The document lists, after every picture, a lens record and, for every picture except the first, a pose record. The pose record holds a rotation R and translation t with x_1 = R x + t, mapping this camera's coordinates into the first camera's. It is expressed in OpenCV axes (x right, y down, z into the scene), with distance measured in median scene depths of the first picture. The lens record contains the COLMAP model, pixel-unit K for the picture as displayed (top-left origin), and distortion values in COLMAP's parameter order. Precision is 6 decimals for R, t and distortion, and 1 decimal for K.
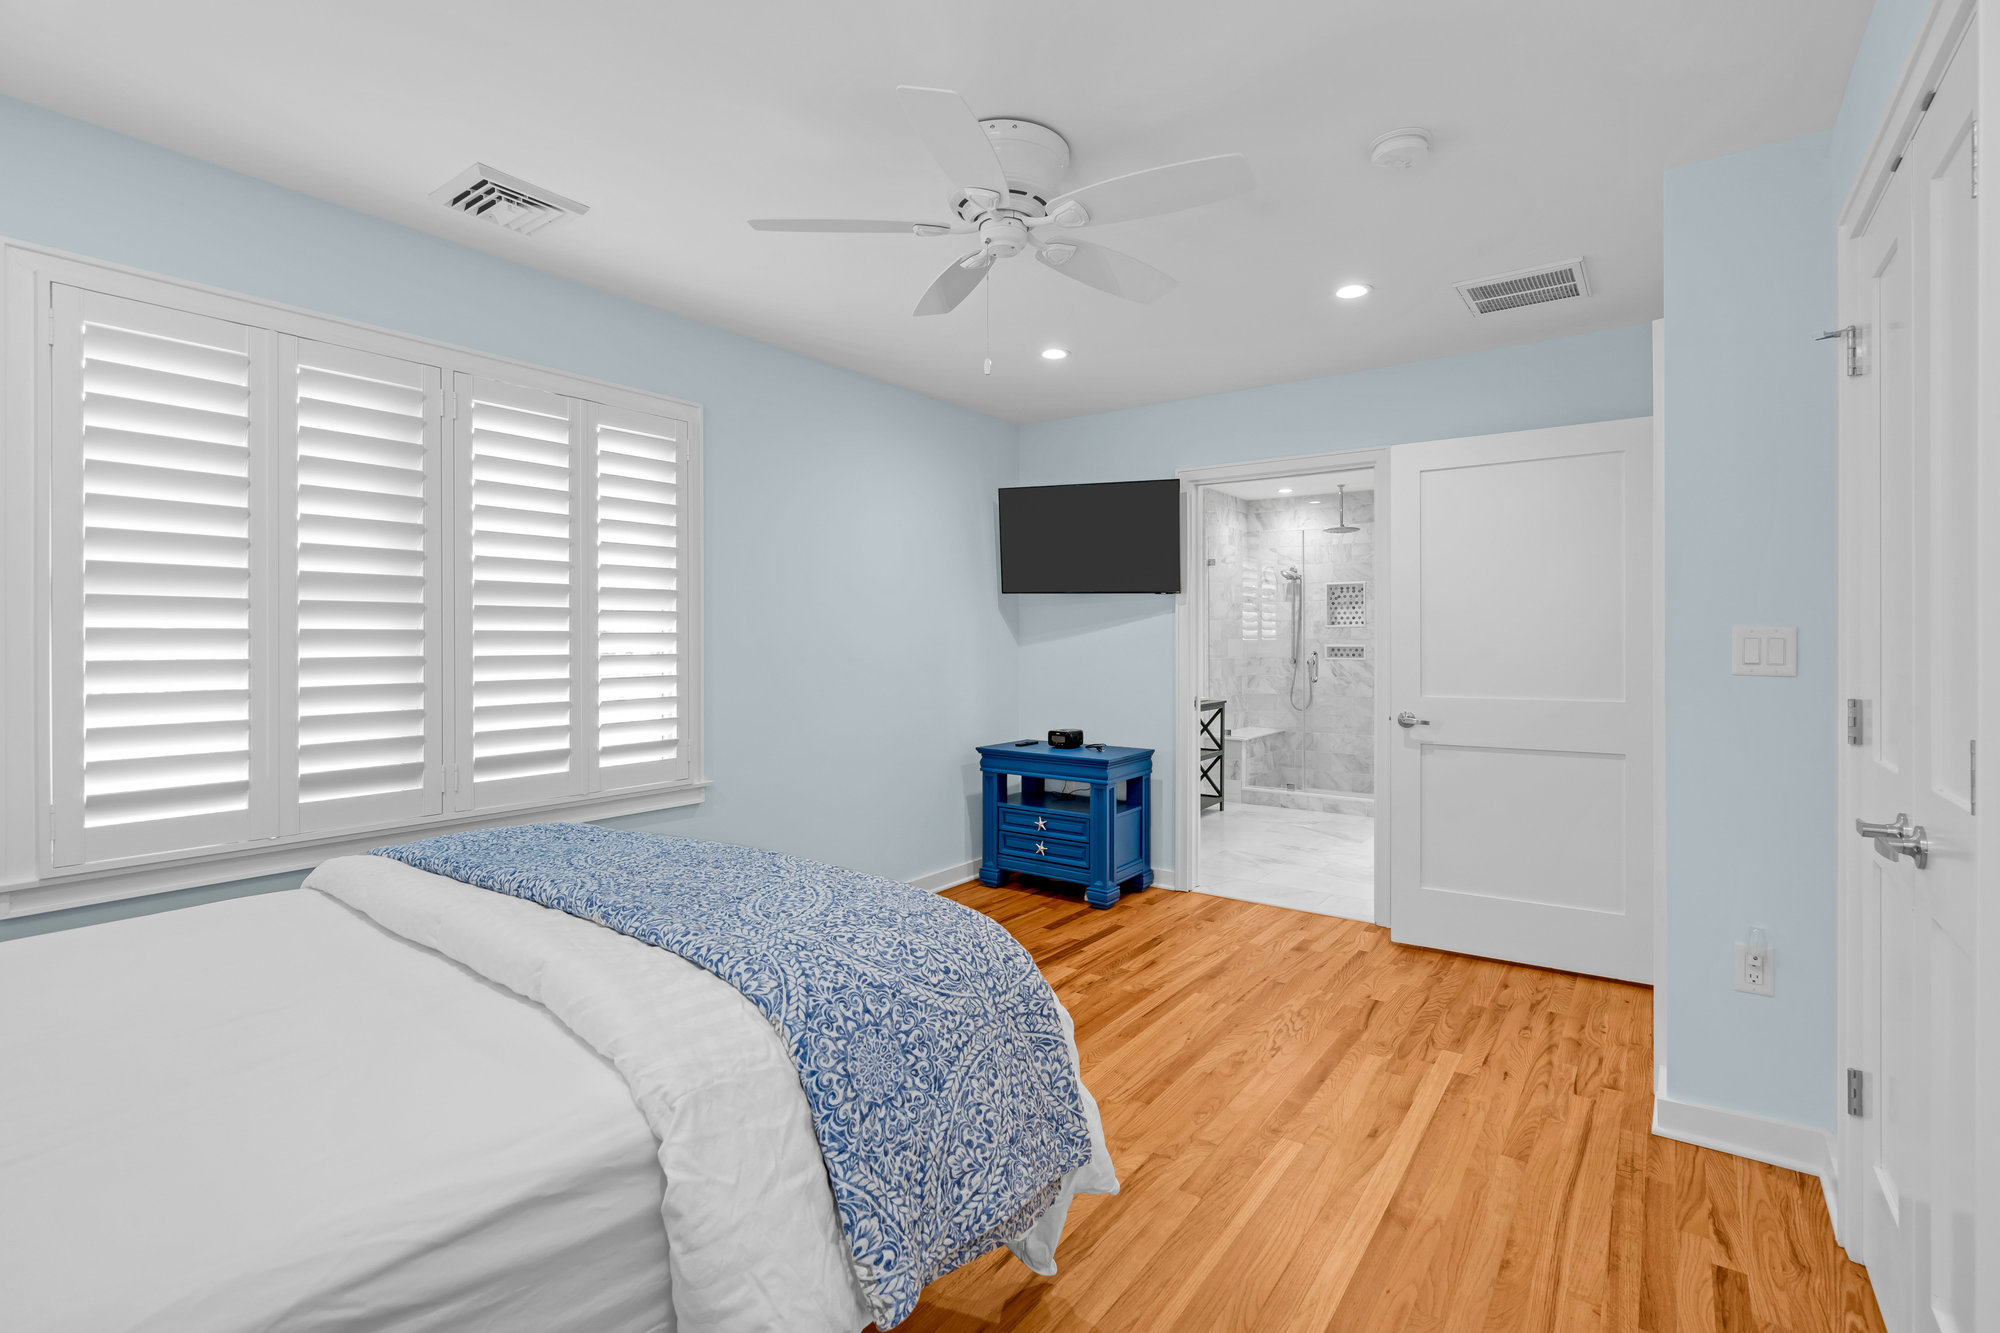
lens RADIAL K [[909.6, 0, 1000.8], [0, 909.6, 659.2], [0, 0, 1]] dist [-0.002635, 0.000544]
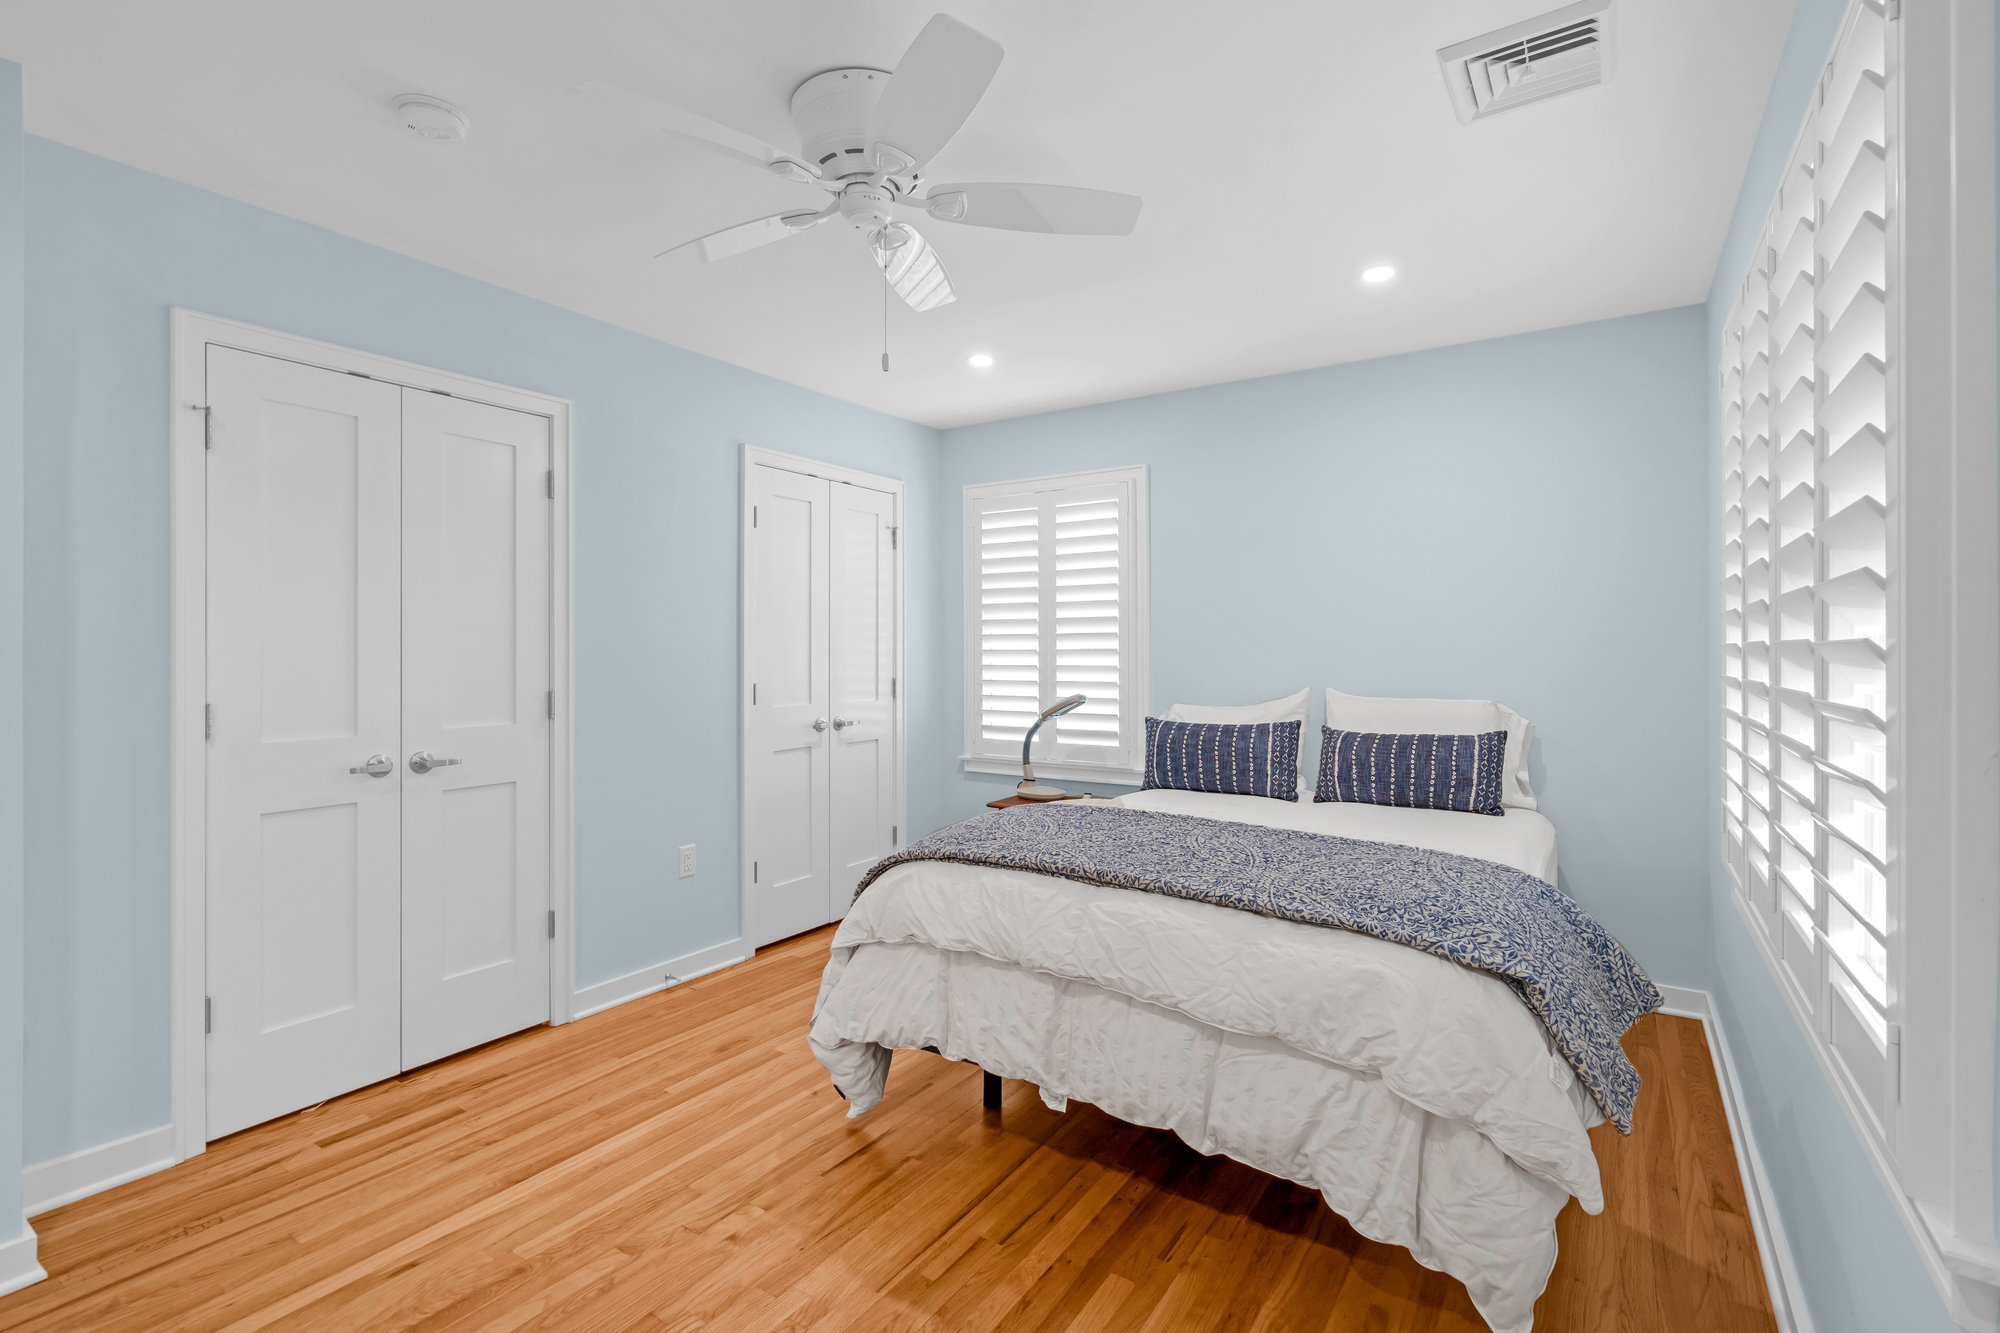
lens RADIAL K [[909.6, 0, 1000.8], [0, 909.6, 659.2], [0, 0, 1]] dist [-0.002635, 0.000544]
pose [[-0.998816, -0.005610, -0.048313, -0.146129], [-0.007126, 0.999486, 0.031266, -0.094030], [0.048113, 0.031573, -0.998343, 3.405847]]
